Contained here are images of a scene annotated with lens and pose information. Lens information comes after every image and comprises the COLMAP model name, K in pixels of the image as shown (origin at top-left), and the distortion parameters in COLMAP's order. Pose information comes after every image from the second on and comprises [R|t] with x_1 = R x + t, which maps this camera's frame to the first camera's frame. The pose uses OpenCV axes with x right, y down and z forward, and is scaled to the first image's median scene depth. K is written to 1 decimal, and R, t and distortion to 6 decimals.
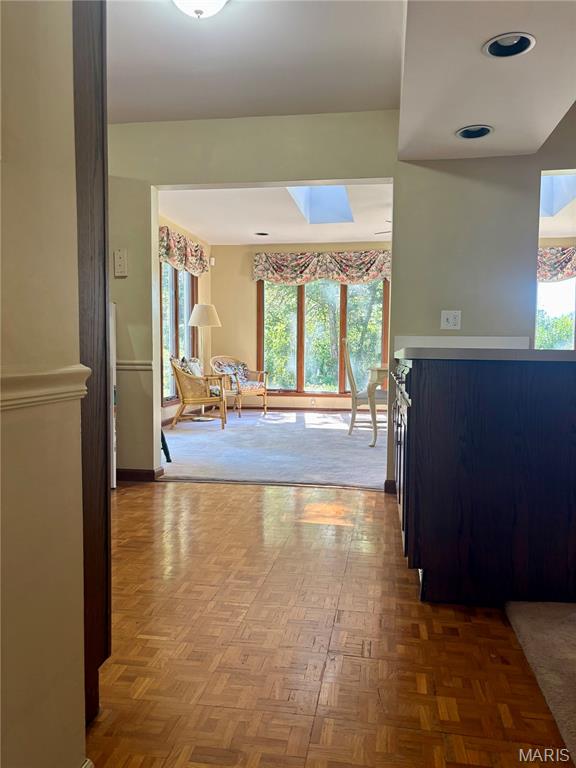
lens RADIAL K [[590.7, 0, 287.1], [0, 590.7, 383.6], [0, 0, 1]] dist [0.058582, -0.019282]
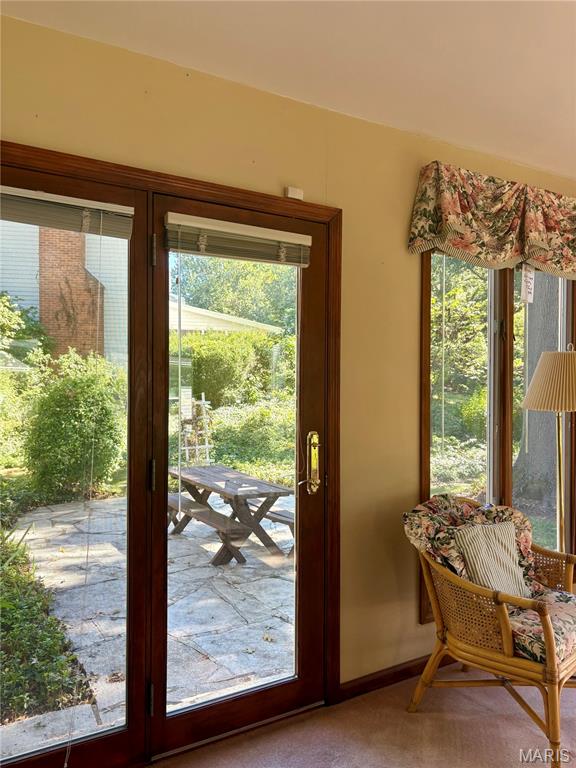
lens RADIAL K [[590.7, 0, 289.1], [0, 590.7, 384.6], [0, 0, 1]] dist [0.058582, -0.019282]
pose [[0.640596, -0.008576, -0.767830, 0.027946], [-0.049023, 0.997441, -0.052041, -0.074880], [0.766312, 0.070979, 0.638536, 0.550800]]
